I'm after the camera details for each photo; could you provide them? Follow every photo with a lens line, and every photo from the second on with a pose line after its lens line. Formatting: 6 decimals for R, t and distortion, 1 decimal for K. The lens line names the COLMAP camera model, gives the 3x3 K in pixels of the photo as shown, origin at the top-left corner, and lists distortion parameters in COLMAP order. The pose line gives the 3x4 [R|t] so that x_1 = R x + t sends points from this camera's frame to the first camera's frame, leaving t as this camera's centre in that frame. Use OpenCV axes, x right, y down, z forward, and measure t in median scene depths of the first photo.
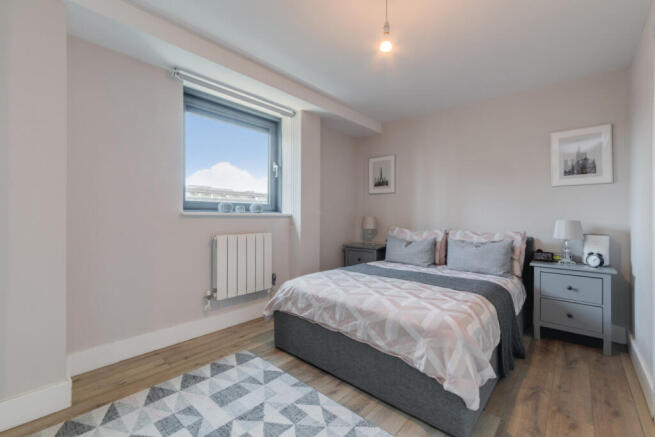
lens RADIAL K [[276.7, 0, 331.9], [0, 276.7, 218.5], [0, 0, 1]] dist [-0.004327, -0.000280]
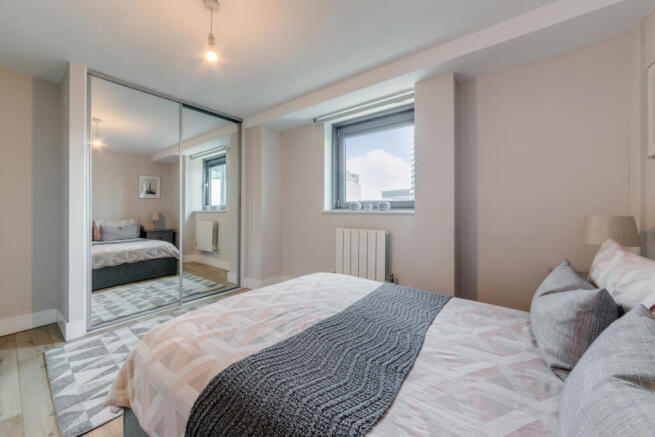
lens RADIAL K [[254.9, 0, 329.4], [0, 254.9, 215.4], [0, 0, 1]] dist [0.002469, 0.000009]
pose [[0.065224, 0.004836, -0.997859, 0.691843], [-0.013055, 0.999907, 0.003993, -0.002279], [0.997785, 0.012766, 0.065281, 0.773166]]
